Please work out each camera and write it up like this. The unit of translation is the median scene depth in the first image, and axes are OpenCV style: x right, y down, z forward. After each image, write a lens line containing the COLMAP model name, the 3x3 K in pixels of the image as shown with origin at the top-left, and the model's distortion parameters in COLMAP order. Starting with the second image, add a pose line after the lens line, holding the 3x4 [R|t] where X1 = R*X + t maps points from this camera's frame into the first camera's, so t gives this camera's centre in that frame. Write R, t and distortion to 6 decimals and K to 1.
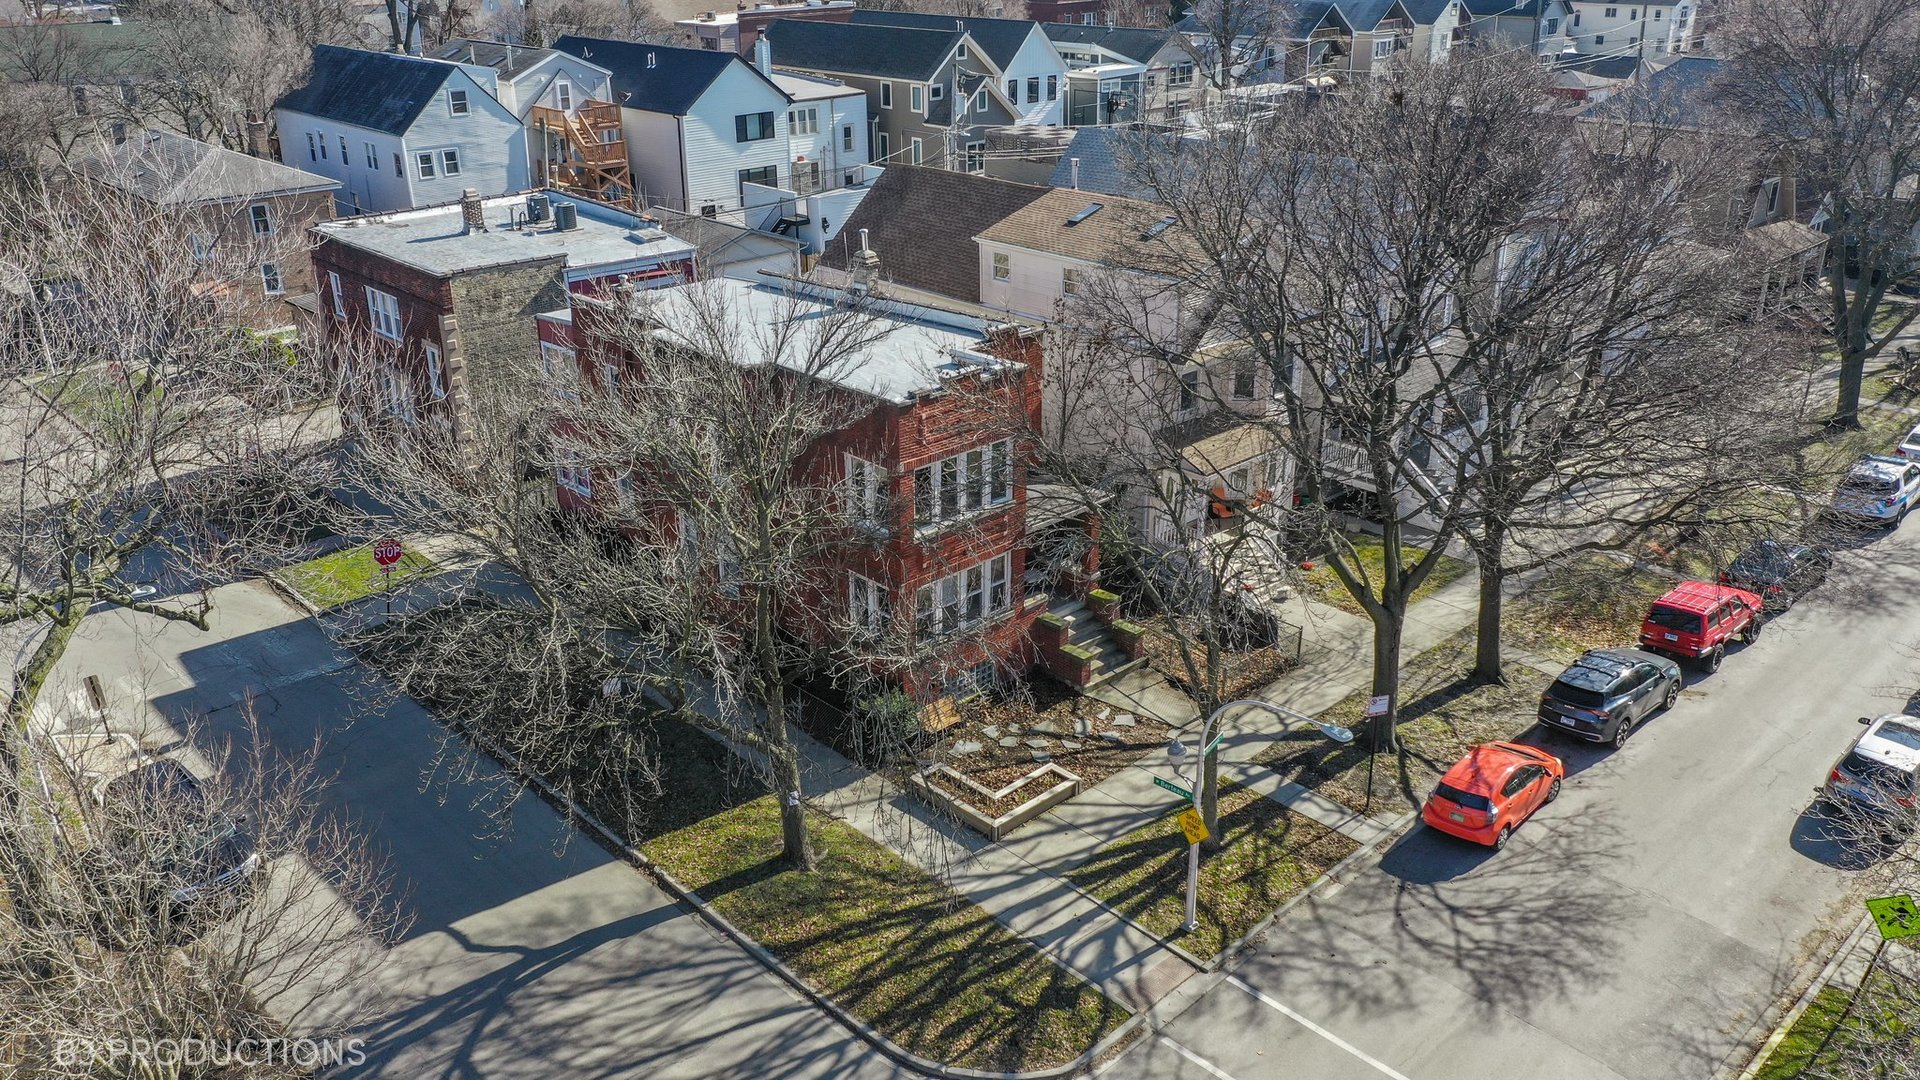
lens RADIAL K [[1578.5, 0, 956.4], [0, 1578.5, 536.5], [0, 0, 1]] dist [-0.015400, -0.003561]
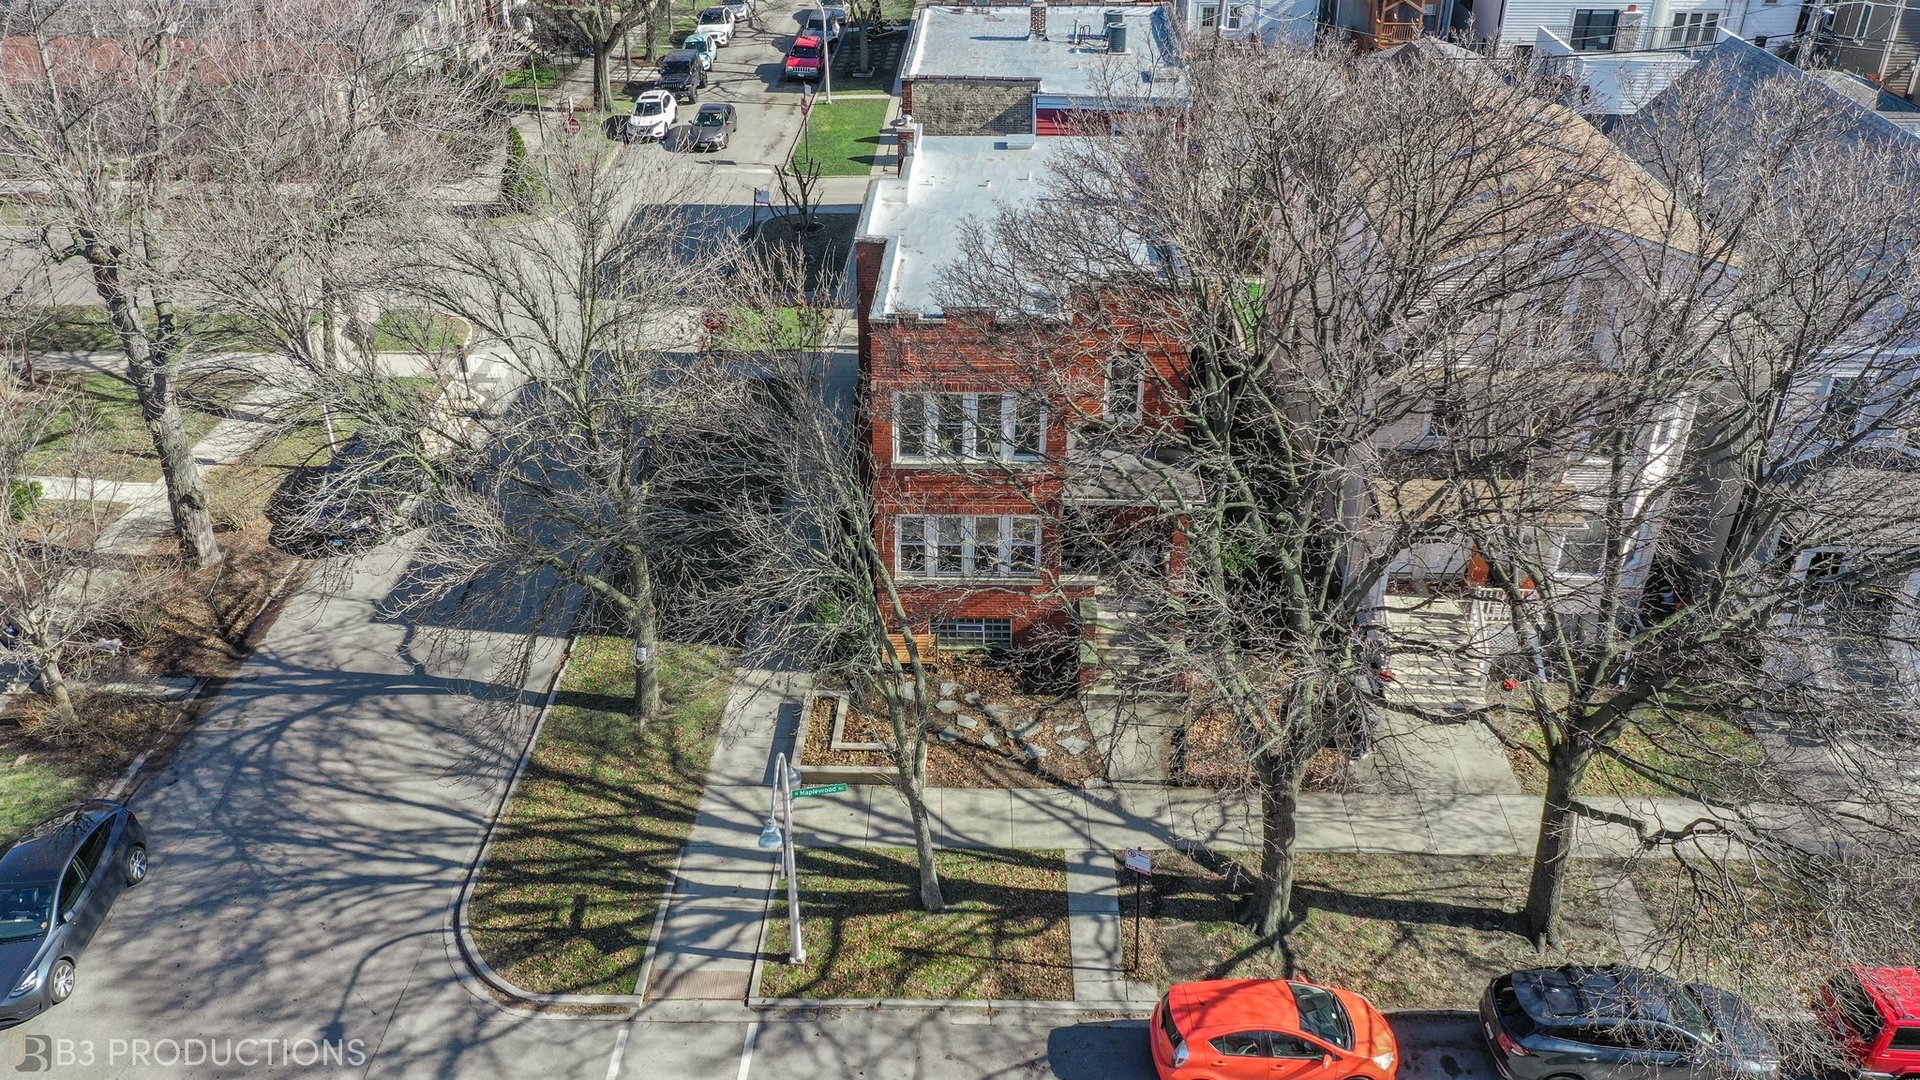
lens RADIAL K [[1578.5, 0, 955.4], [0, 1578.5, 544.8], [0, 0, 1]] dist [-0.015400, -0.003561]
pose [[0.687104, 0.370385, -0.625062, 0.650336], [-0.275389, 0.928876, 0.247689, -0.208973], [0.672345, 0.001948, 0.740235, 0.369516]]
